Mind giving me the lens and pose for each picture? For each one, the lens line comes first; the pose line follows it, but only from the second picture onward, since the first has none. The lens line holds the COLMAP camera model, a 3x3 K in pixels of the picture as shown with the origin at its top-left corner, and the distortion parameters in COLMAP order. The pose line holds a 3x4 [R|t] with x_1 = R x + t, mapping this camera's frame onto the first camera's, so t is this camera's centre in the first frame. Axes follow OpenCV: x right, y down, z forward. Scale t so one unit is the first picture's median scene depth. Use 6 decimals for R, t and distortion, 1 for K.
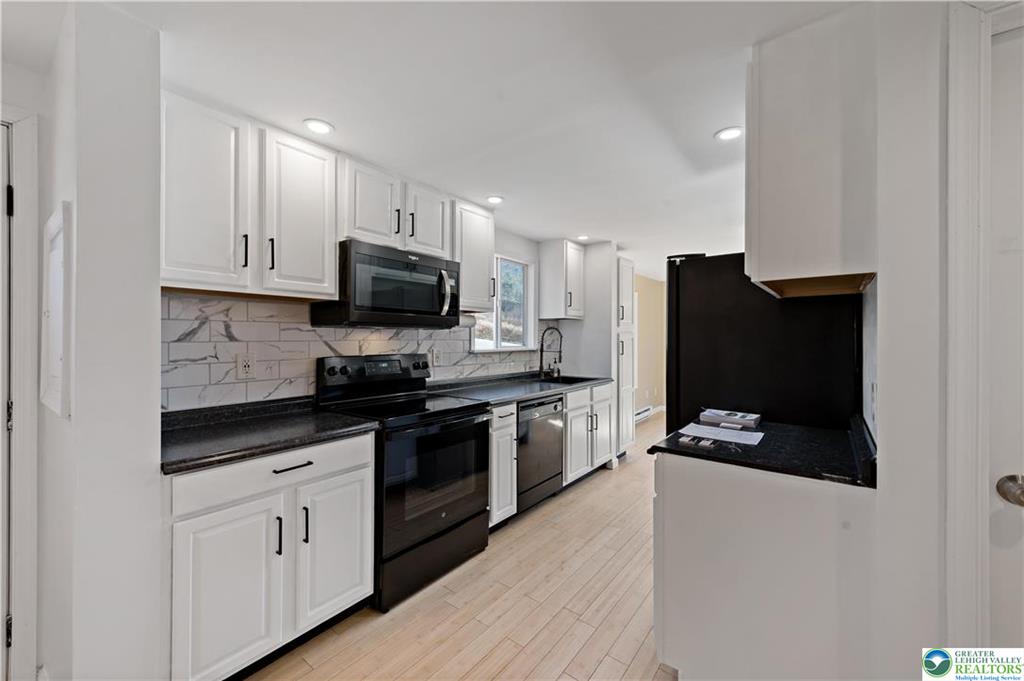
lens RADIAL K [[413.3, 0, 517.0], [0, 413.3, 337.7], [0, 0, 1]] dist [0.014693, -0.000139]
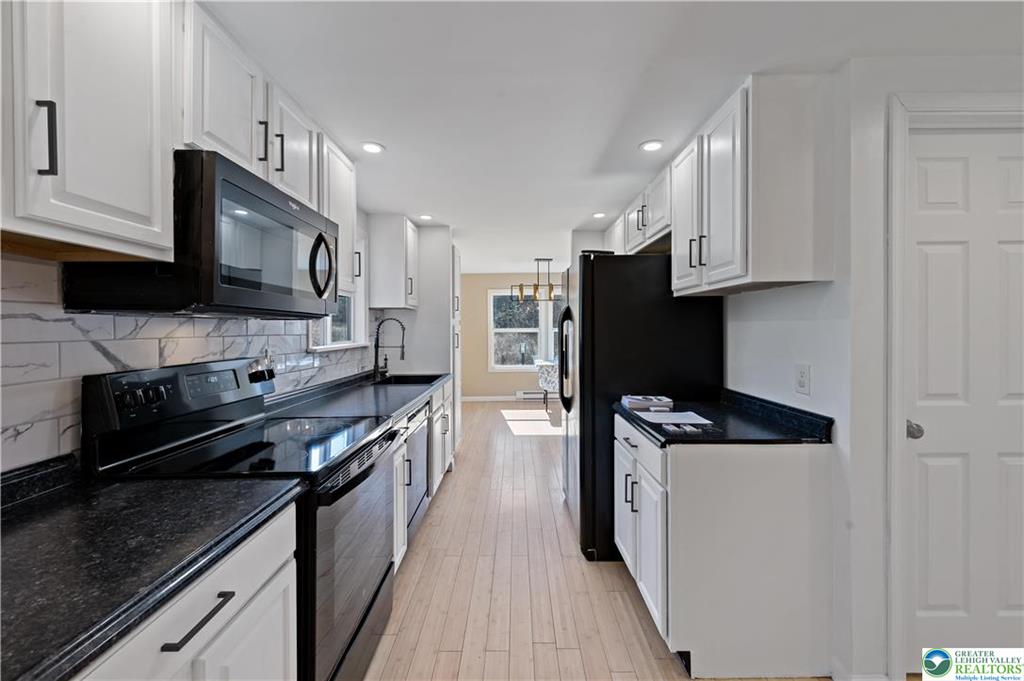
lens RADIAL K [[411.9, 0, 520.0], [0, 411.9, 330.9], [0, 0, 1]] dist [0.011522, -0.000289]
pose [[0.786188, -0.006749, 0.617951, -0.400452], [0.003967, 0.999975, 0.005874, -0.005349], [-0.617975, -0.002167, 0.786195, 0.311121]]
